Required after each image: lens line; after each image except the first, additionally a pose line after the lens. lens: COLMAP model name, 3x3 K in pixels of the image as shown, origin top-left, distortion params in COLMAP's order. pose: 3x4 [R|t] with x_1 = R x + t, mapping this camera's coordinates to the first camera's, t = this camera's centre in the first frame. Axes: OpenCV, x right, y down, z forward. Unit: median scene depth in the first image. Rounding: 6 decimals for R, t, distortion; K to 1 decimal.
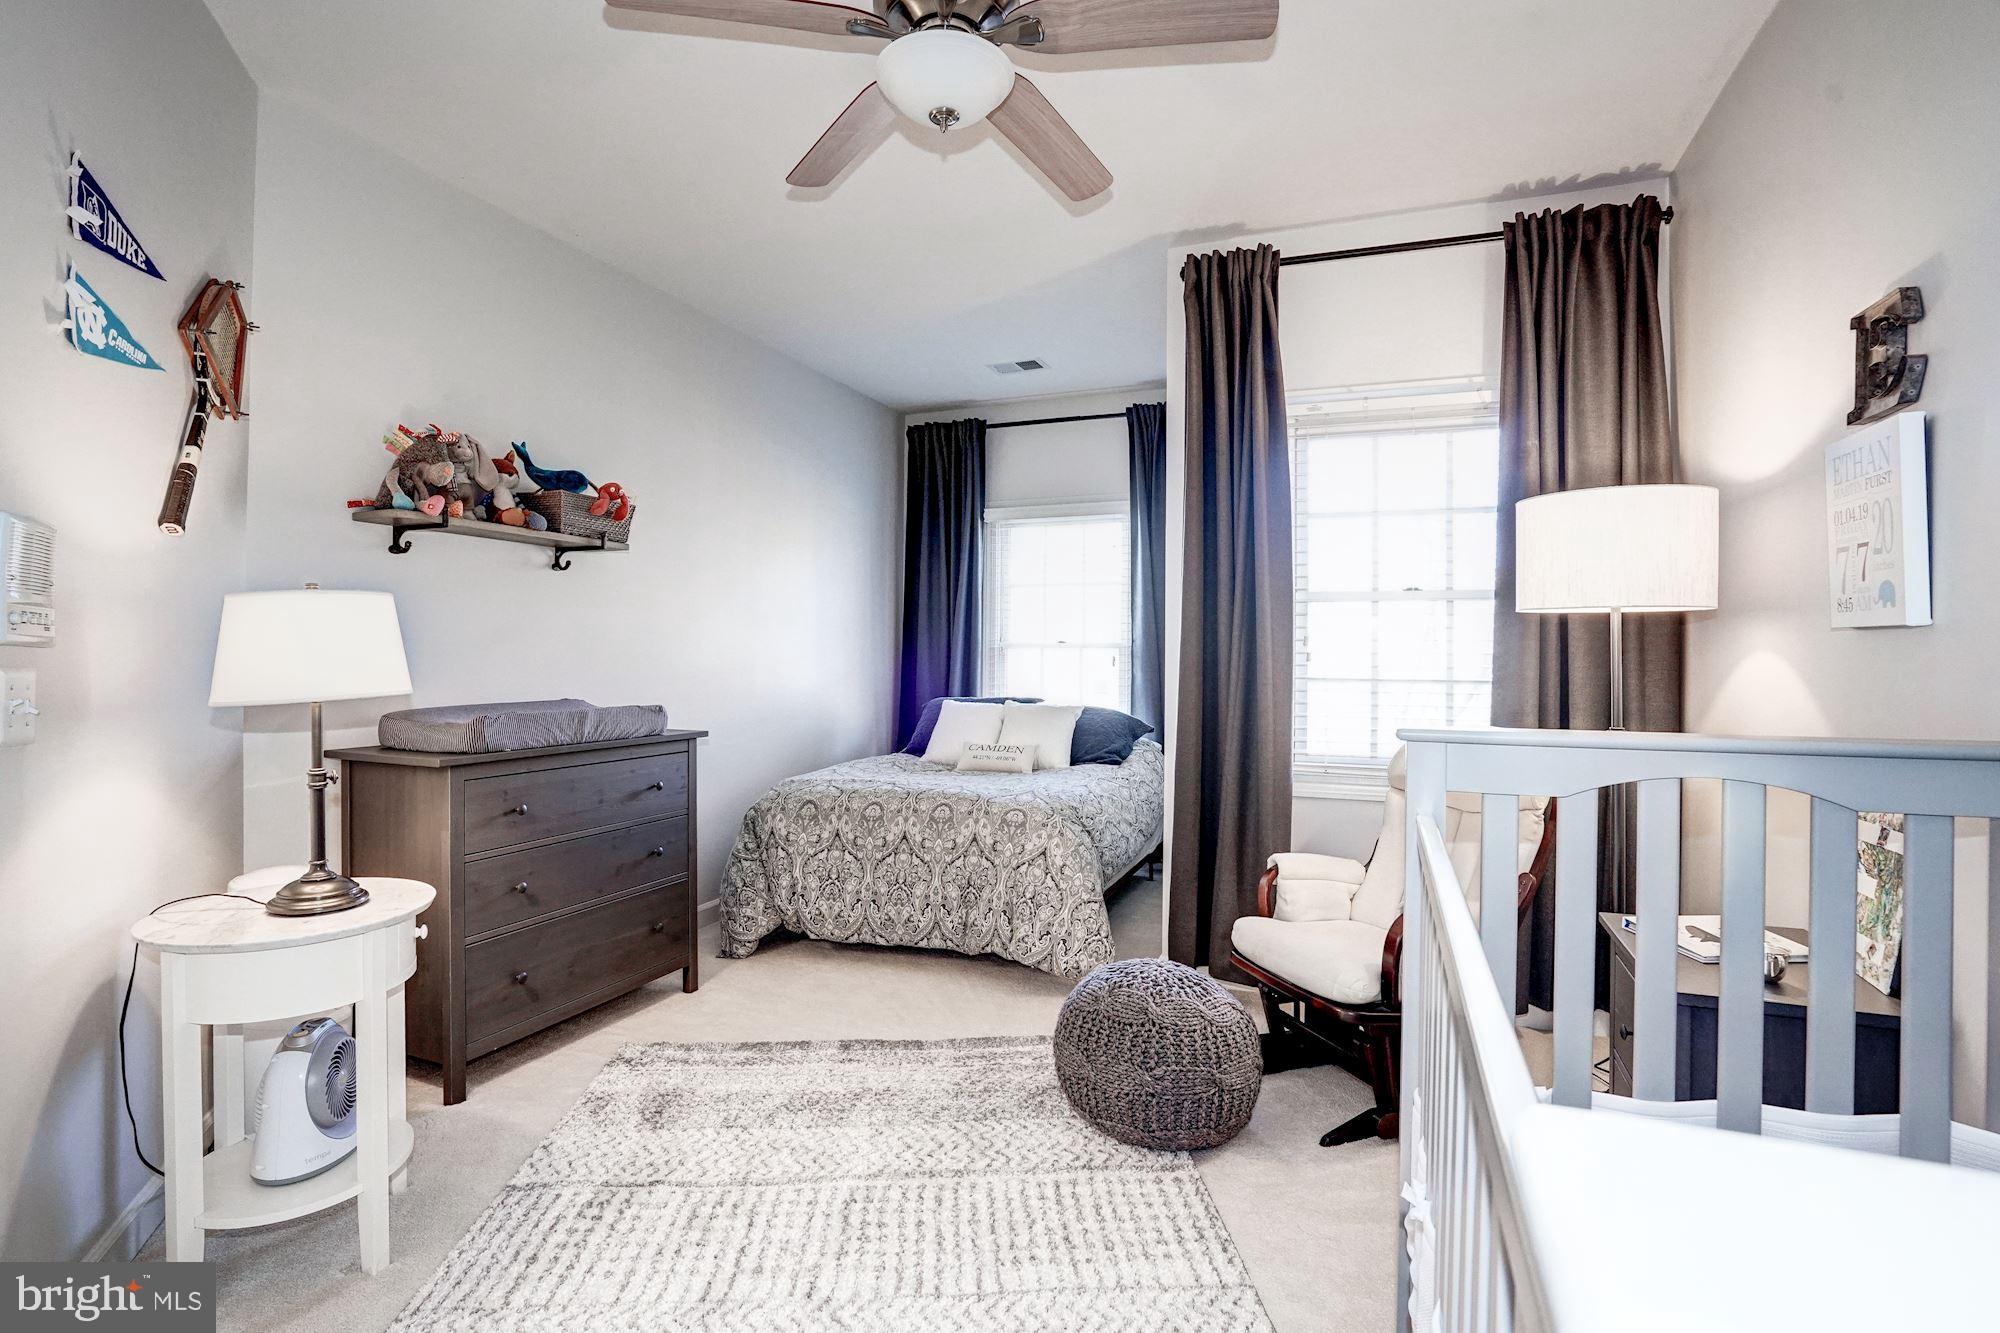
lens RADIAL K [[940.2, 0, 980.1], [0, 940.2, 651.0], [0, 0, 1]] dist [-0.030974, 0.011566]
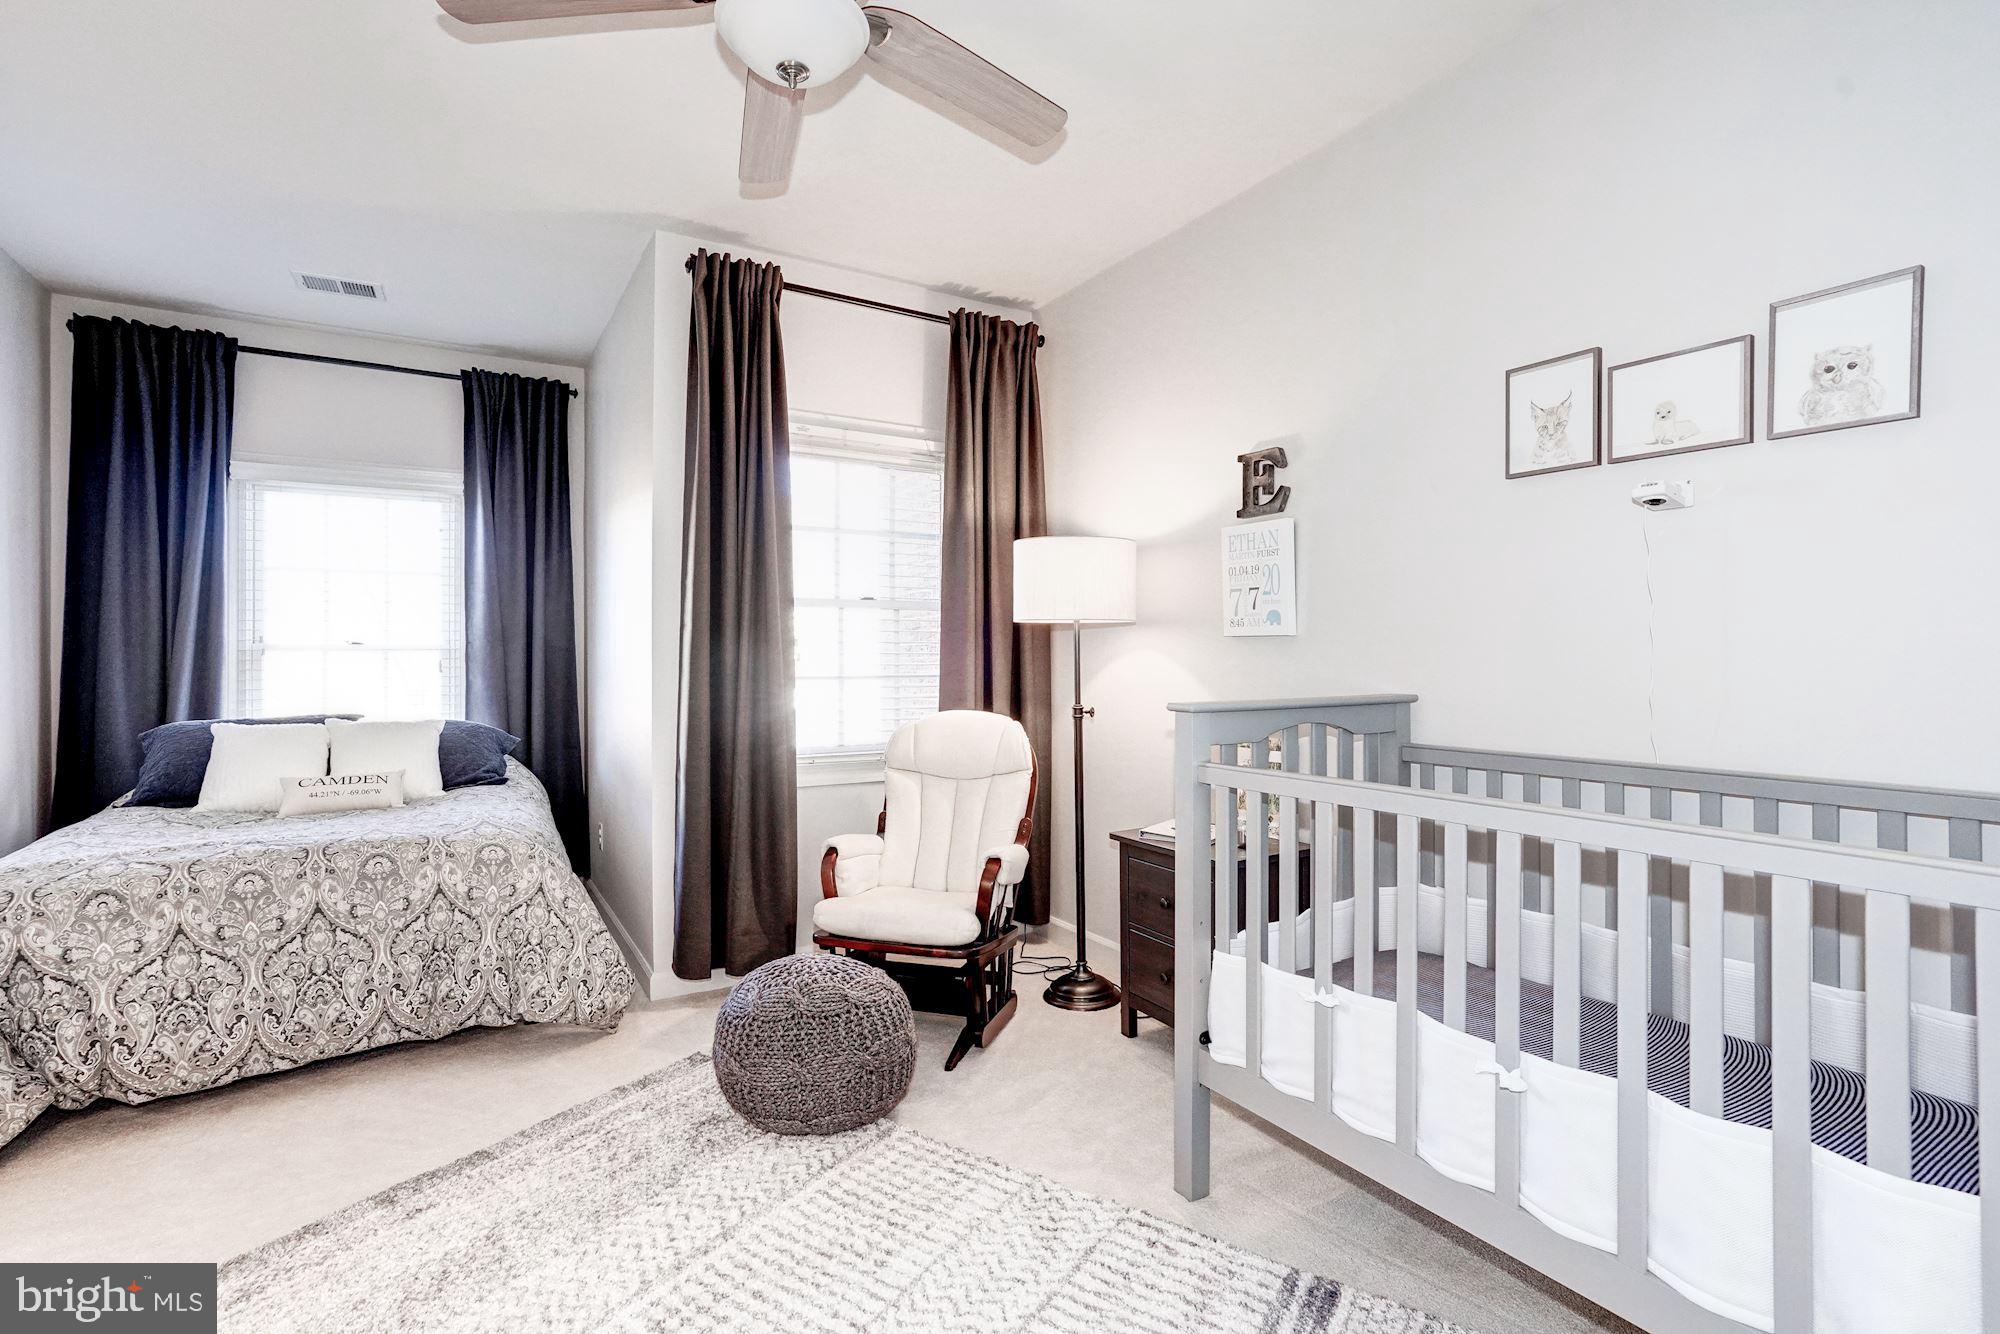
lens RADIAL K [[940.2, 0, 988.9], [0, 940.2, 653.0], [0, 0, 1]] dist [-0.030974, 0.011566]
pose [[0.598977, -0.008080, 0.800726, -0.376849], [0.005841, 0.999967, 0.005720, -0.002765], [-0.800745, 0.001251, 0.599004, 0.168655]]
